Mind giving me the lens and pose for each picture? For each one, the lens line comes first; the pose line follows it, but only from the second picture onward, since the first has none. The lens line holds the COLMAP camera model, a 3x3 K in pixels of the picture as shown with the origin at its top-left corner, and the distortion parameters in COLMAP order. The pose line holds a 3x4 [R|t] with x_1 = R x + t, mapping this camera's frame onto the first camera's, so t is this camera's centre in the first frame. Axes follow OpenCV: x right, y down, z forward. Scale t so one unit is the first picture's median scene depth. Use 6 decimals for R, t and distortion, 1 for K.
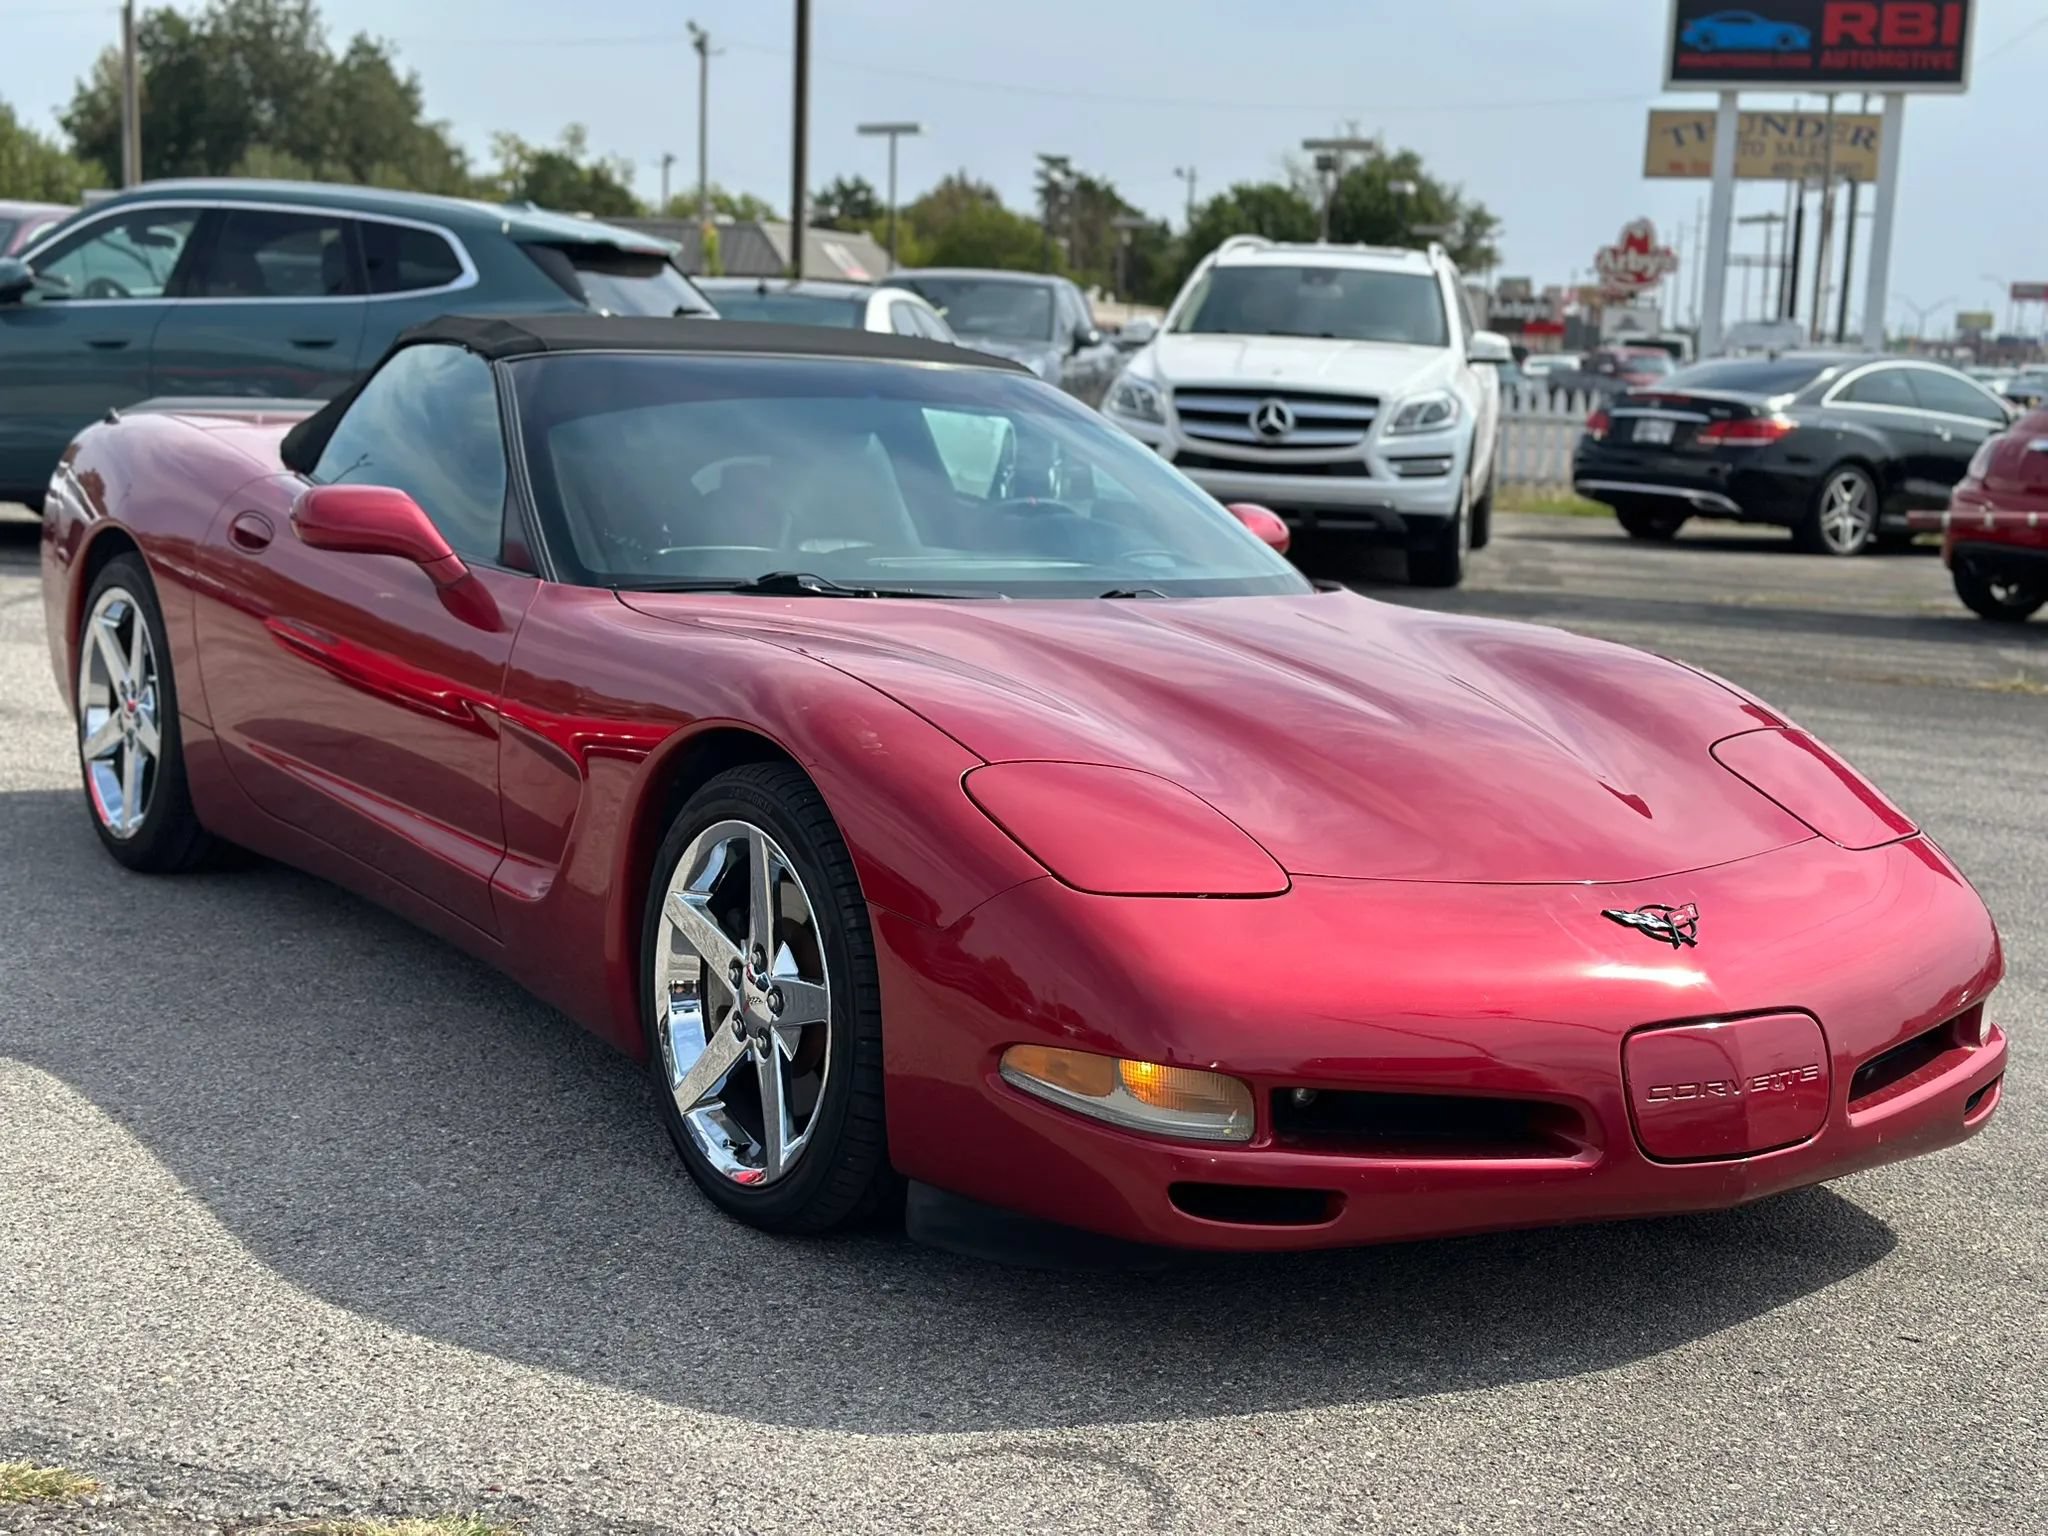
lens RADIAL K [[2840.7, 0, 1023.7], [0, 2840.7, 752.9], [0, 0, 1]] dist [0.088880, 0.043104]
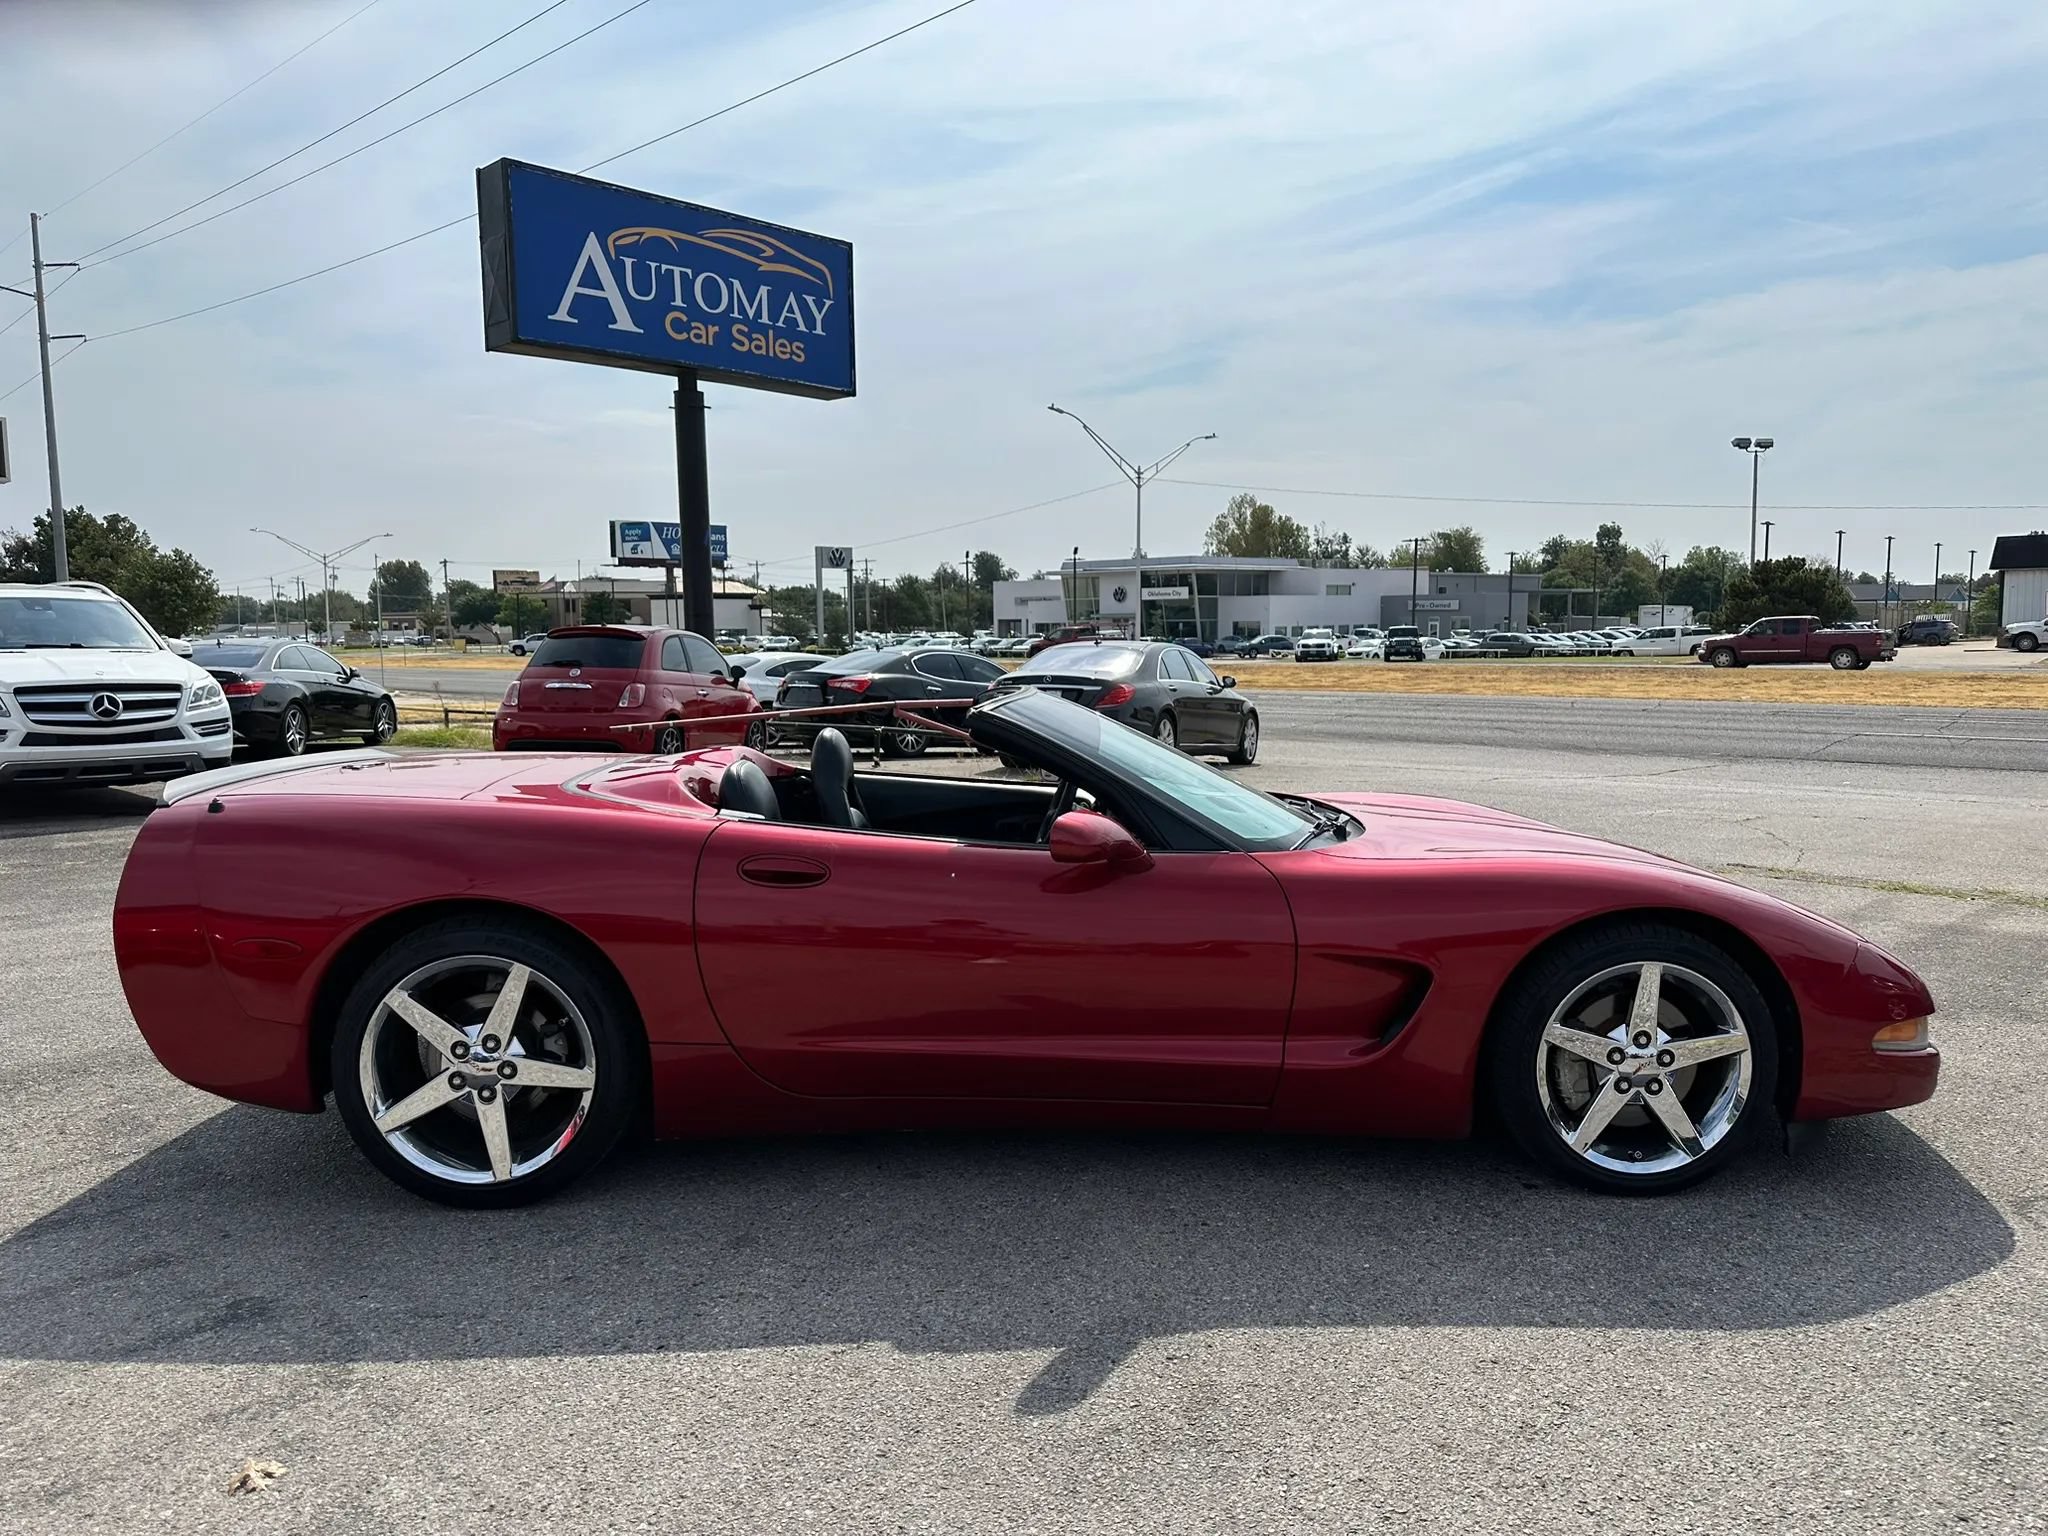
lens RADIAL K [[1439.1, 0, 1032.8], [0, 1439.1, 766.0], [0, 0, 1]] dist [0.048249, -0.067195]
pose [[0.554640, -0.122168, 0.823073, -0.230942], [0.152430, 0.987342, 0.043833, -0.042888], [-0.818010, 0.101149, 0.566241, 0.186961]]
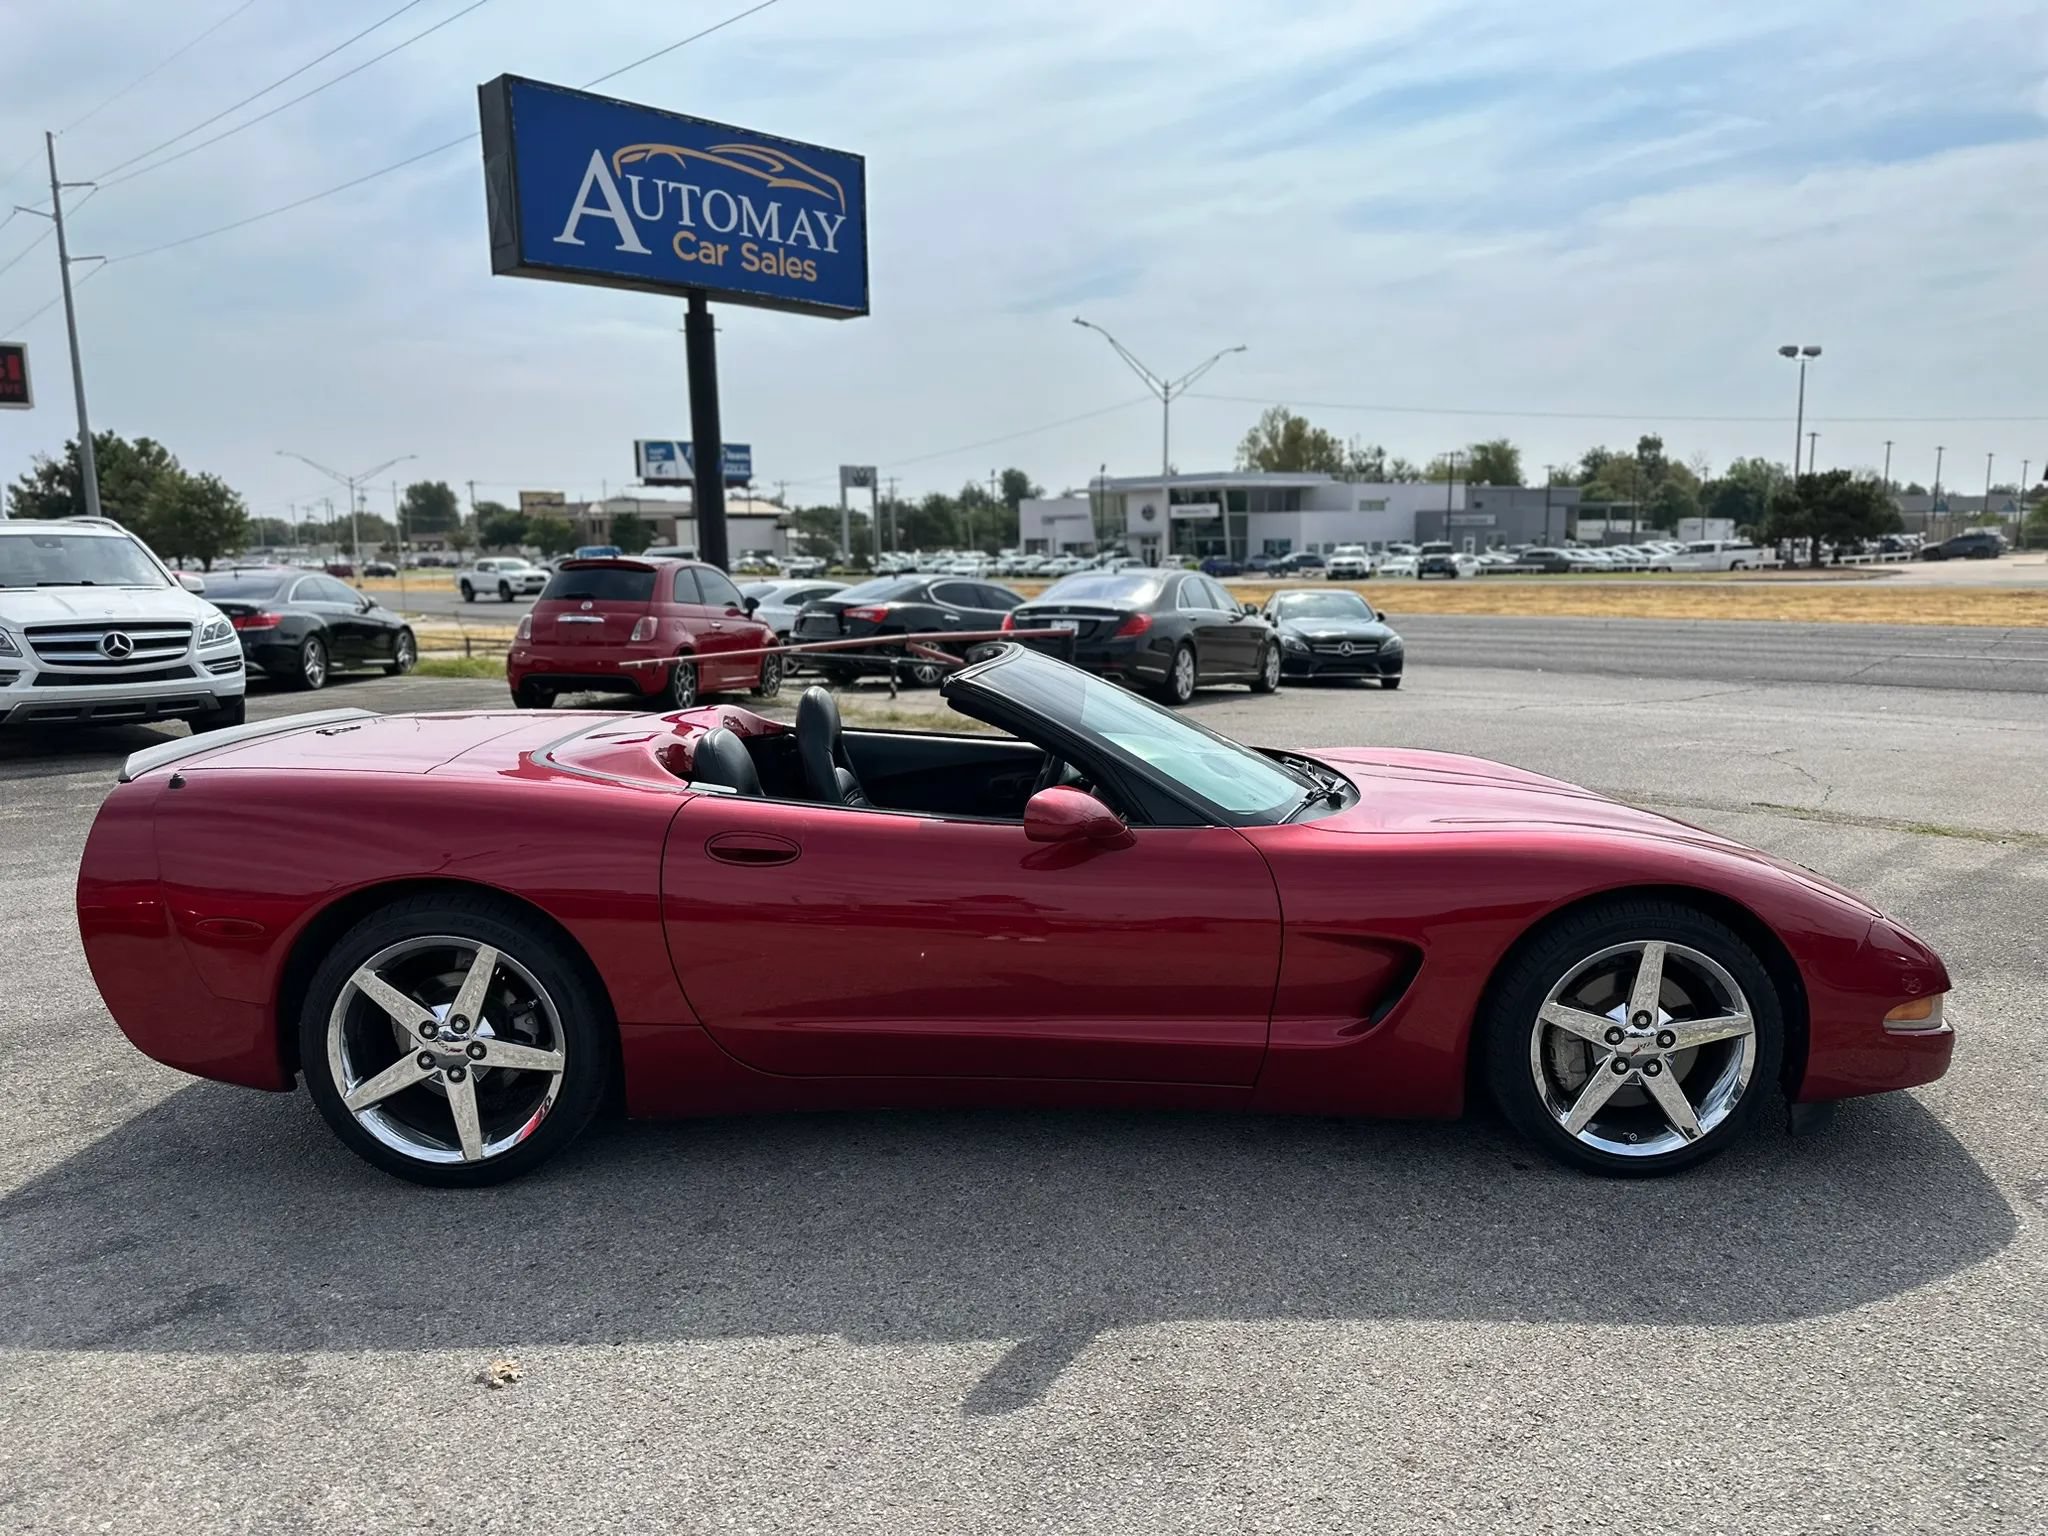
lens RADIAL K [[1442.2, 0, 1028.8], [0, 1442.2, 772.2], [0, 0, 1]] dist [0.044466, -0.063191]
pose [[0.572412, -0.172530, 0.801610, -0.220211], [0.157606, 0.982534, 0.098927, -0.048330], [-0.804677, 0.069711, 0.589606, 0.184335]]
